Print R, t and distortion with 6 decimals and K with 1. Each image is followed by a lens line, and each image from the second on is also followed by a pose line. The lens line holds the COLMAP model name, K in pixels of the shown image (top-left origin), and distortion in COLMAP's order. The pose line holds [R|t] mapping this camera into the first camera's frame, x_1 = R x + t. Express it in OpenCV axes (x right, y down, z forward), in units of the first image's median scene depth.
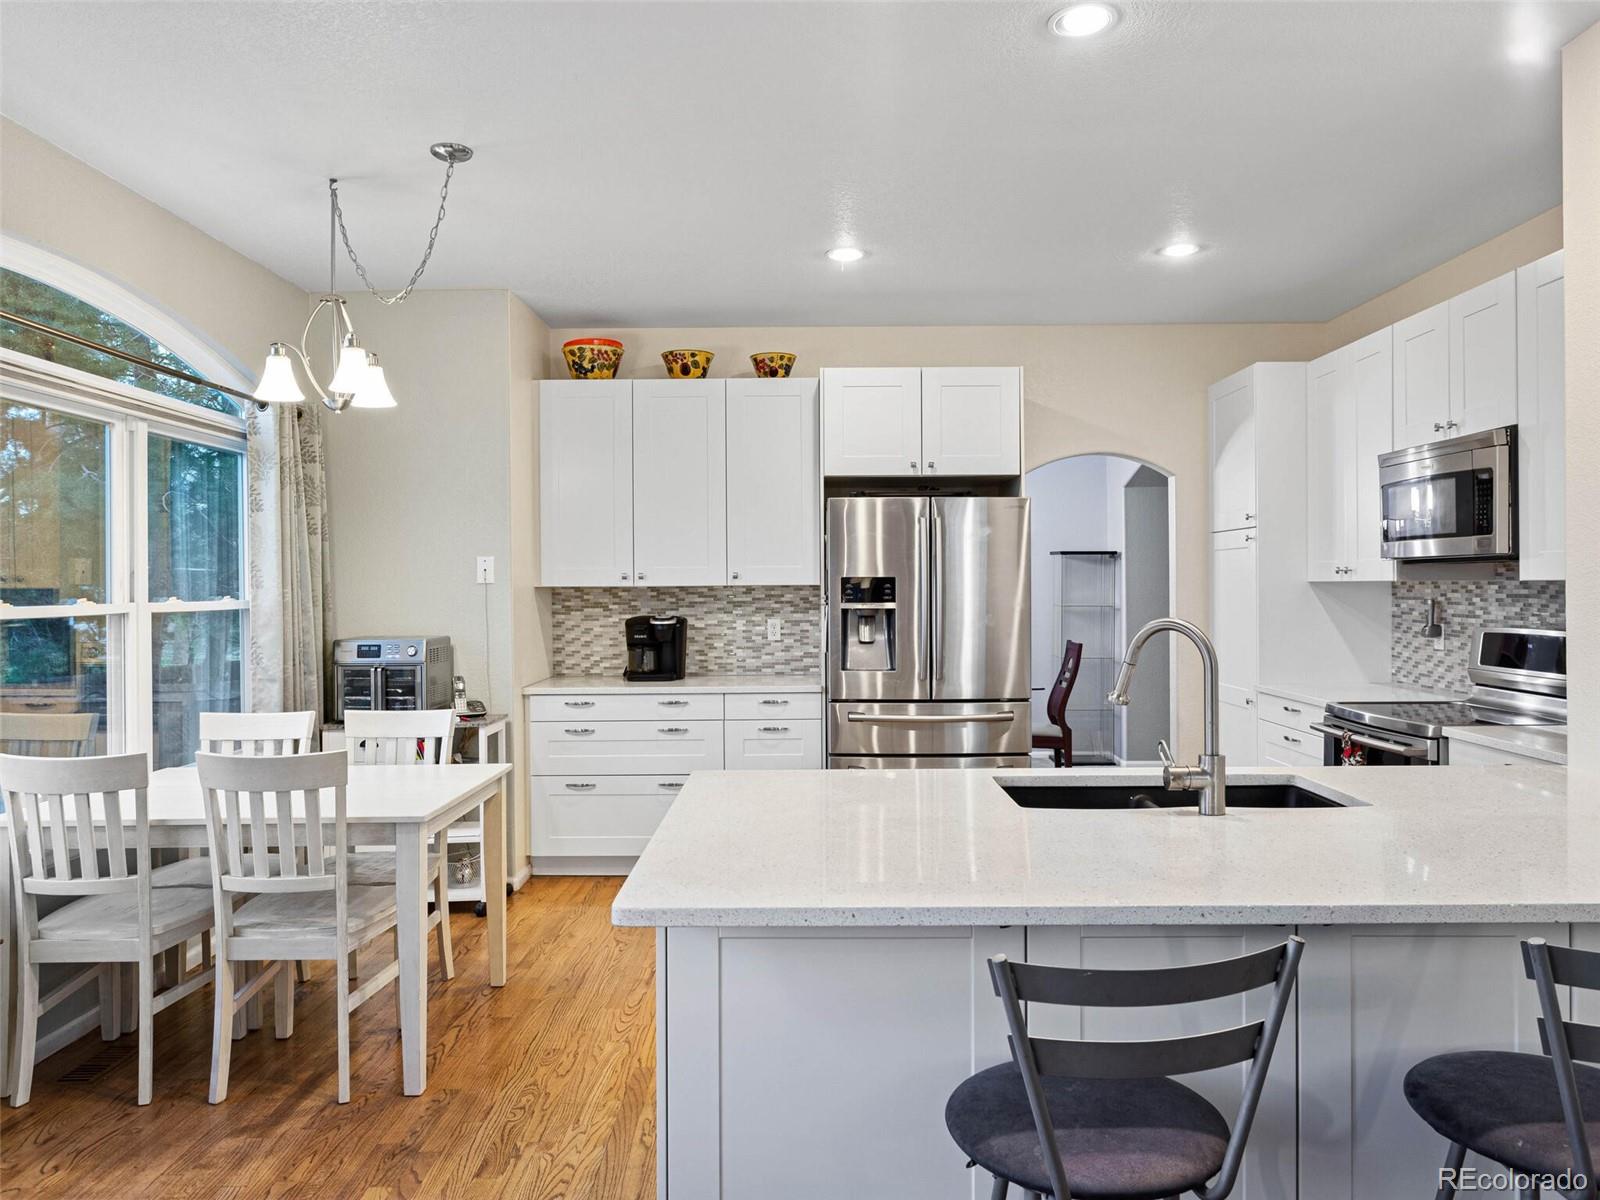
lens RADIAL K [[1105.8, 0, 799.7], [0, 1105.8, 585.1], [0, 0, 1]] dist [-0.026158, 0.009984]
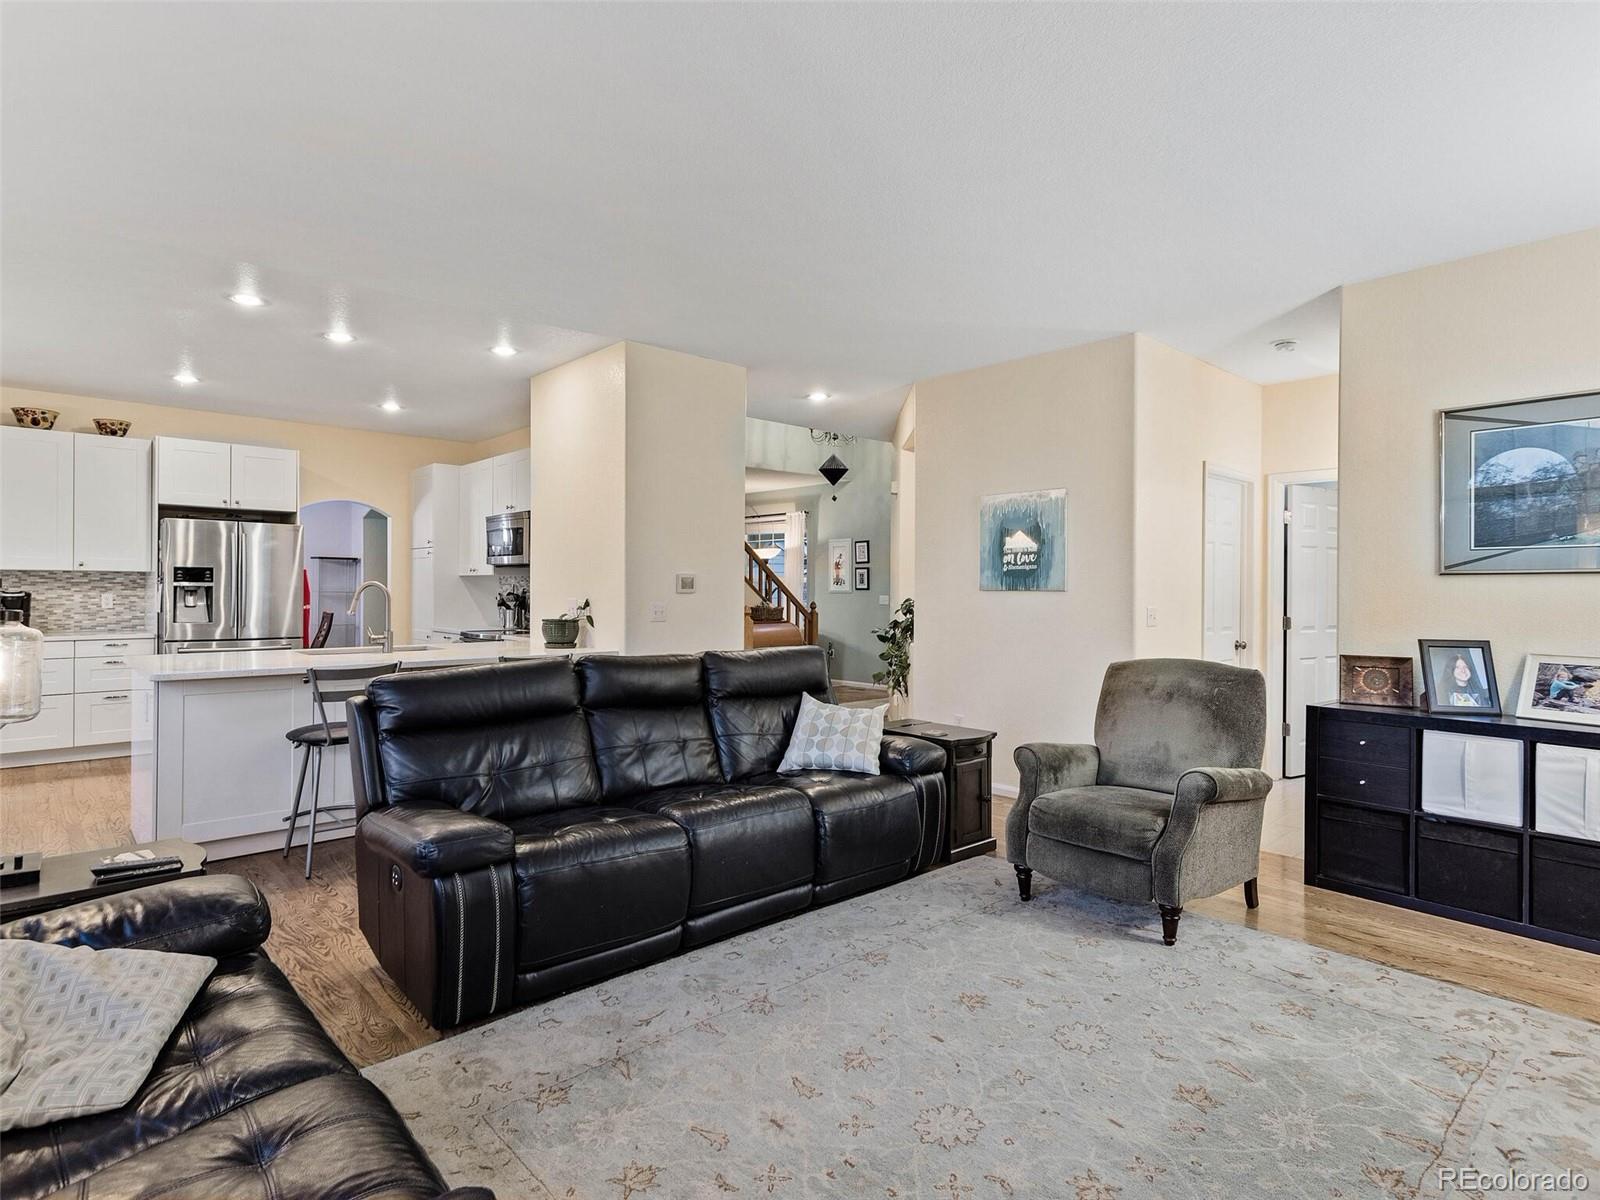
lens RADIAL K [[857.2, 0, 799.3], [0, 857.2, 590.9], [0, 0, 1]] dist [-0.002621, 0.004264]
pose [[0.732721, 0.009513, 0.680463, -0.142655], [-0.010935, 0.999938, -0.002205, 0.020967], [-0.680441, -0.005826, 0.732780, -0.556776]]
